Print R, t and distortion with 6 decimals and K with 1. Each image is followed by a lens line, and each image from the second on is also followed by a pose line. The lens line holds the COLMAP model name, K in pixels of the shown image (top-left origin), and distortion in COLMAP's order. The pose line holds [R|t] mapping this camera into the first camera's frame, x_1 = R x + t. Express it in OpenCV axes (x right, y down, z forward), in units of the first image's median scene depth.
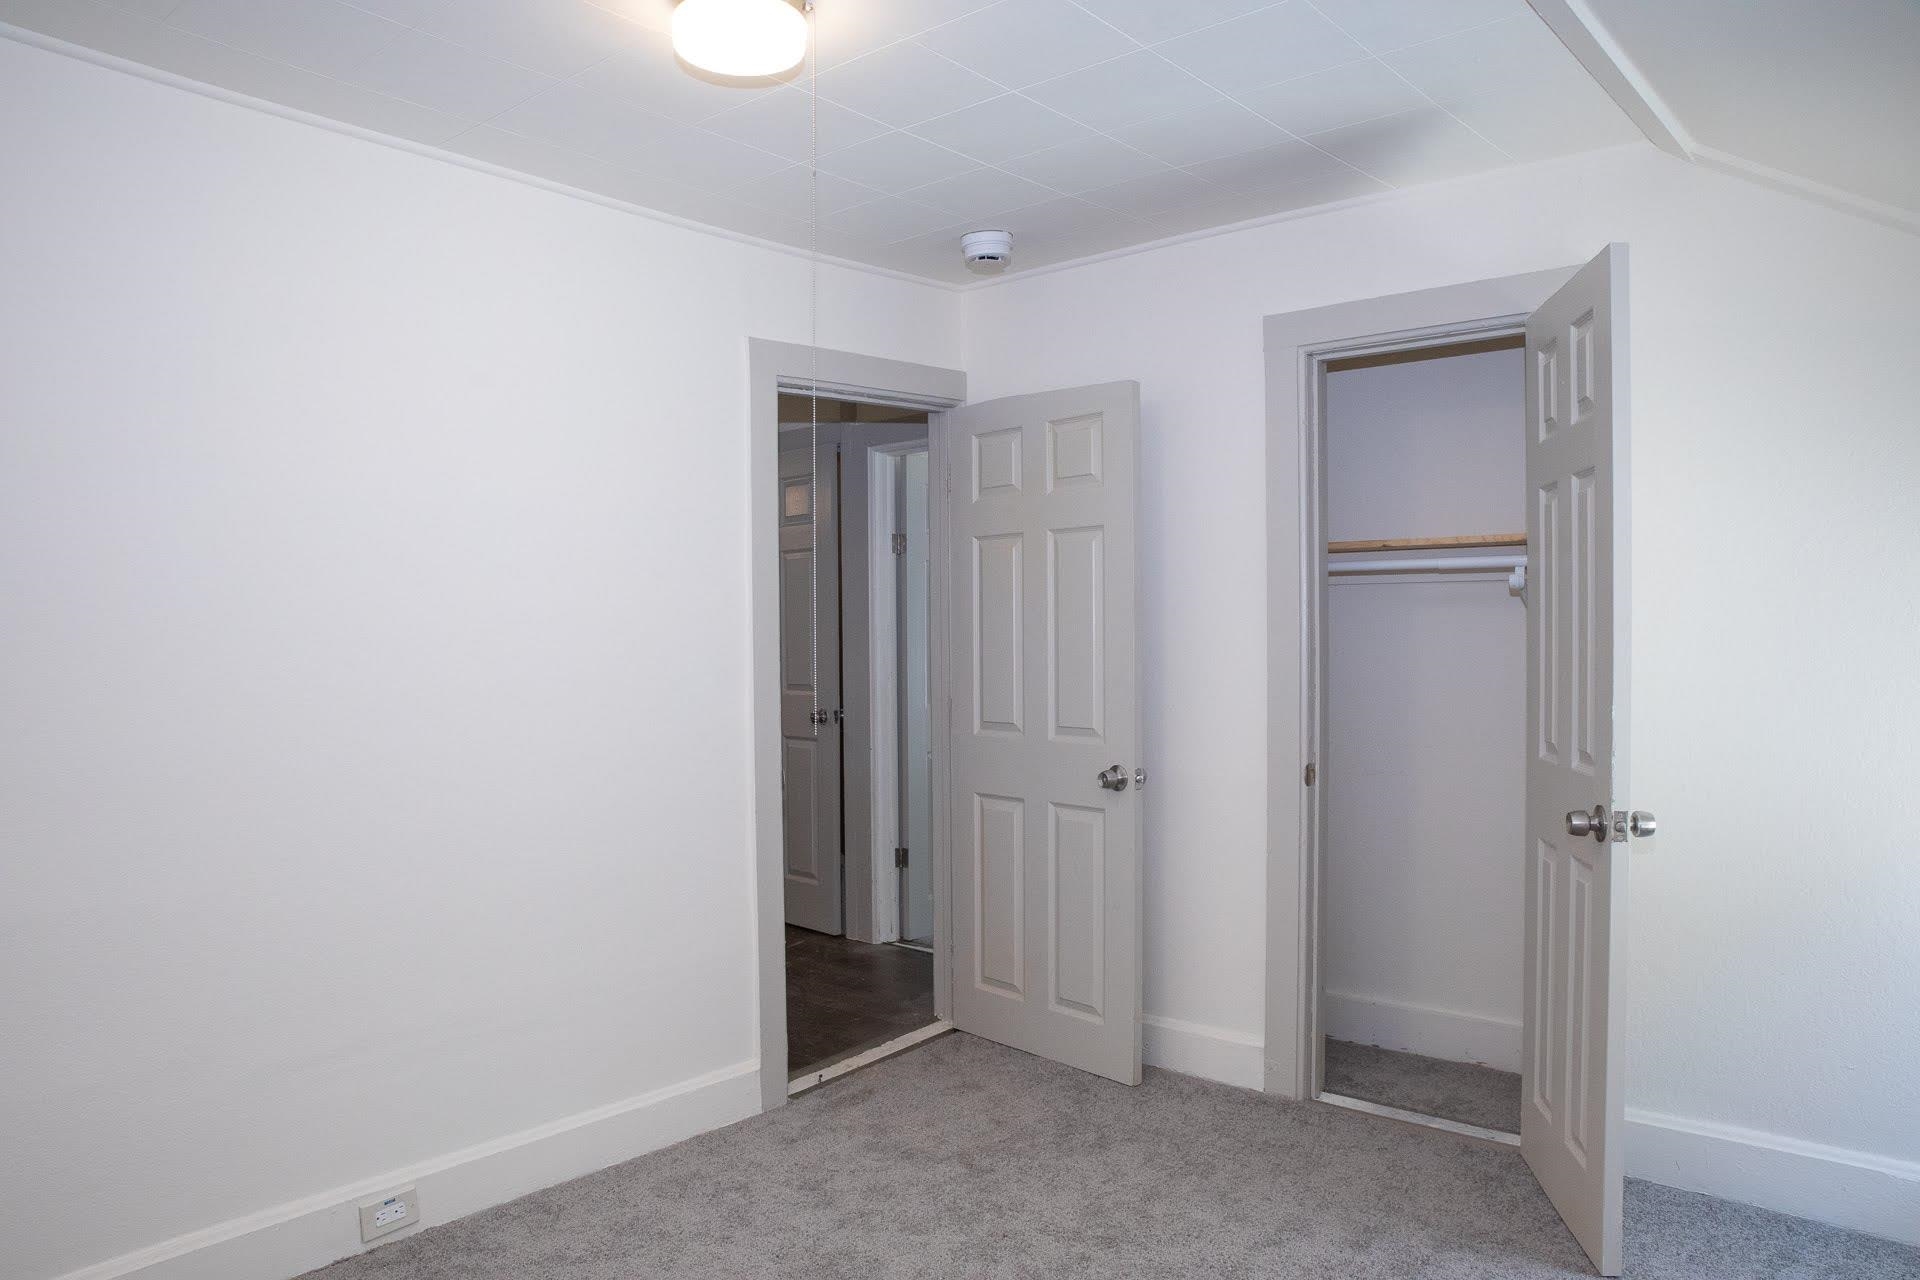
lens RADIAL K [[1337.4, 0, 960.0], [0, 1337.4, 640.0], [0, 0, 1]] dist [-0.067352, 0.002947]
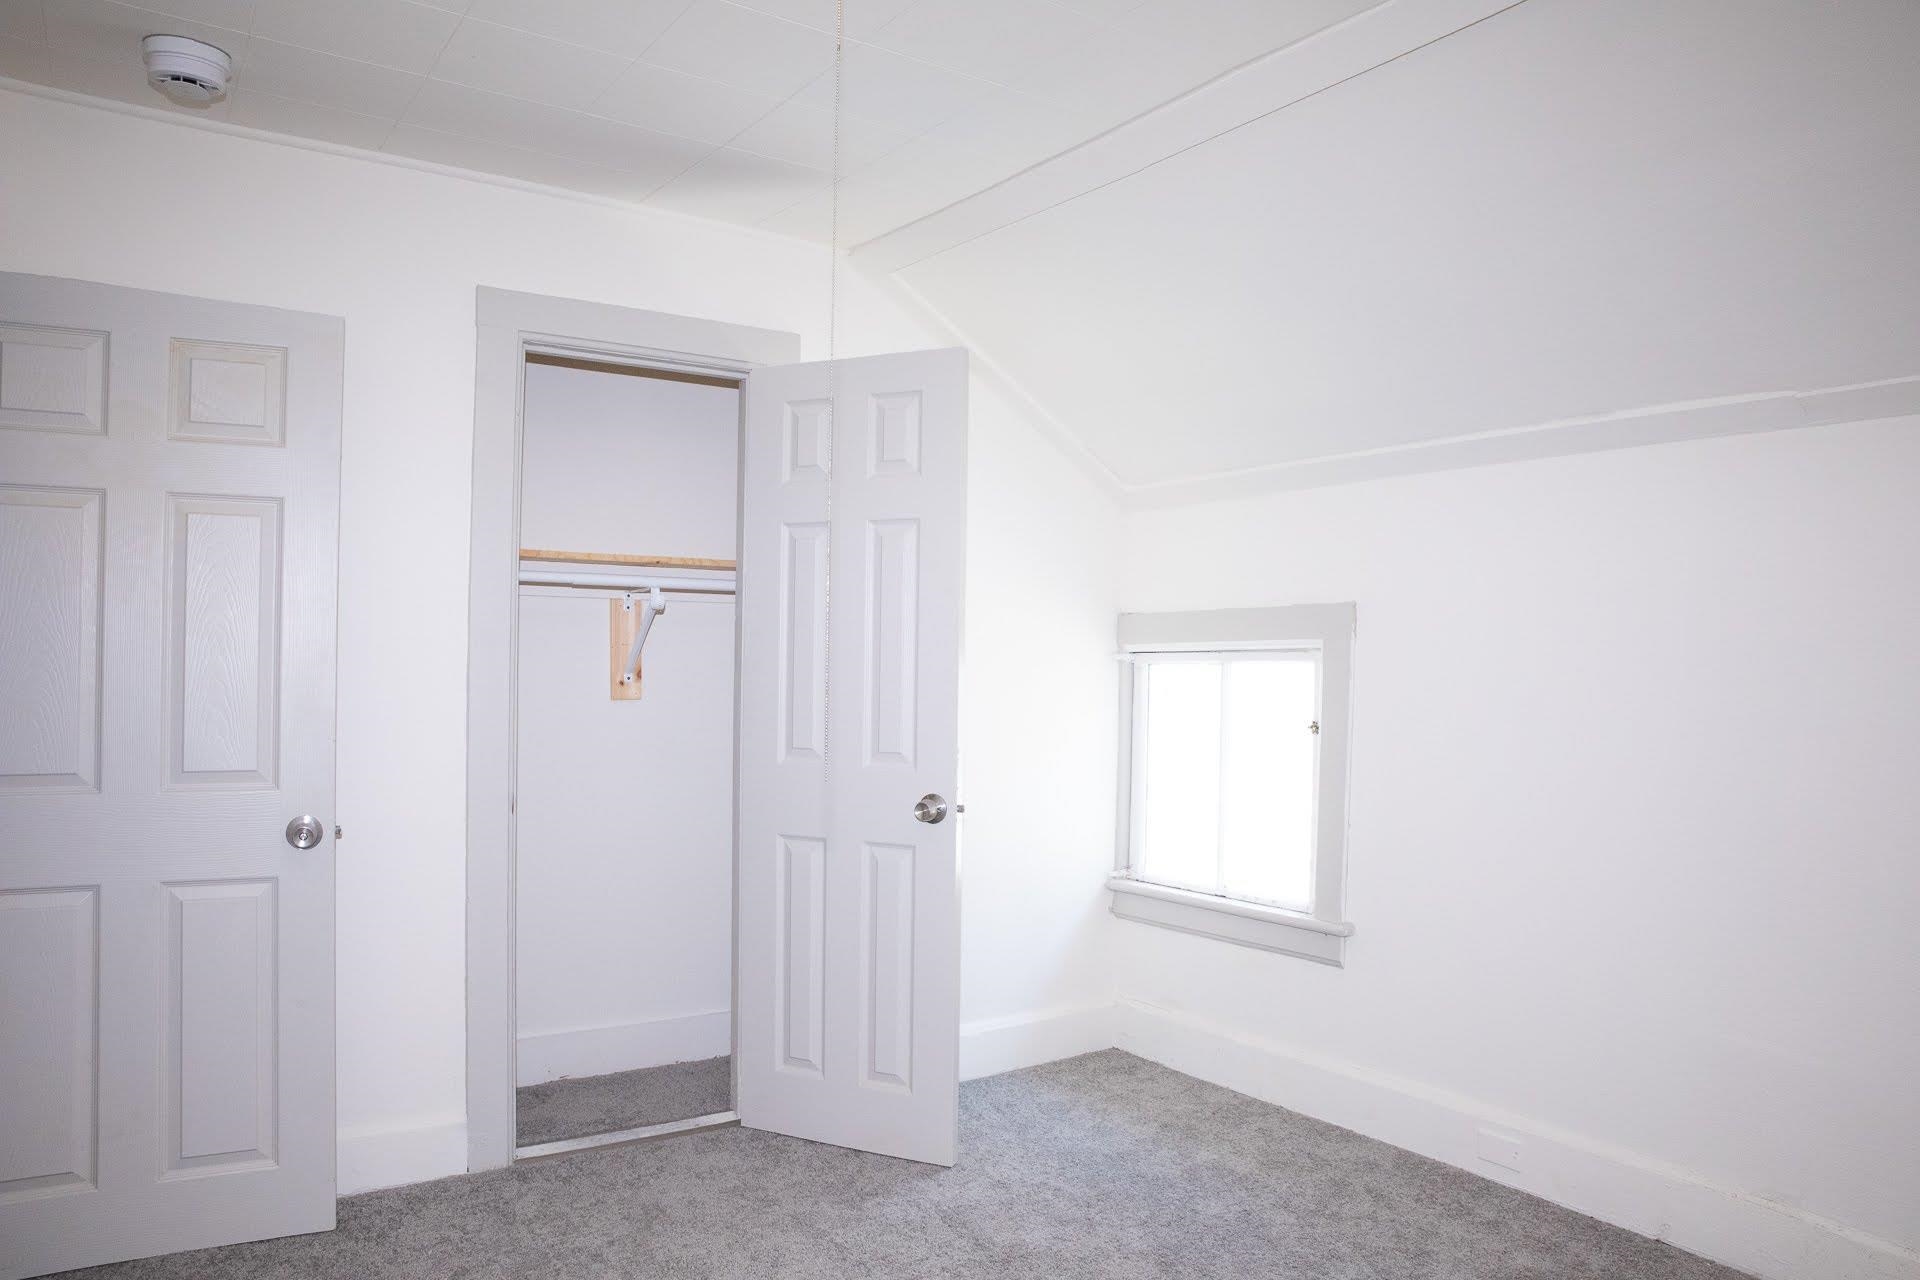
lens RADIAL K [[1304.9, 0, 960.0], [0, 1304.9, 640.0], [0, 0, 1]] dist [-0.077212, 0.083221]
pose [[0.311450, 0.024088, 0.949957, -0.487408], [-0.008568, 0.999709, -0.022541, 0.008187], [-0.950224, -0.001118, 0.311566, 0.436877]]
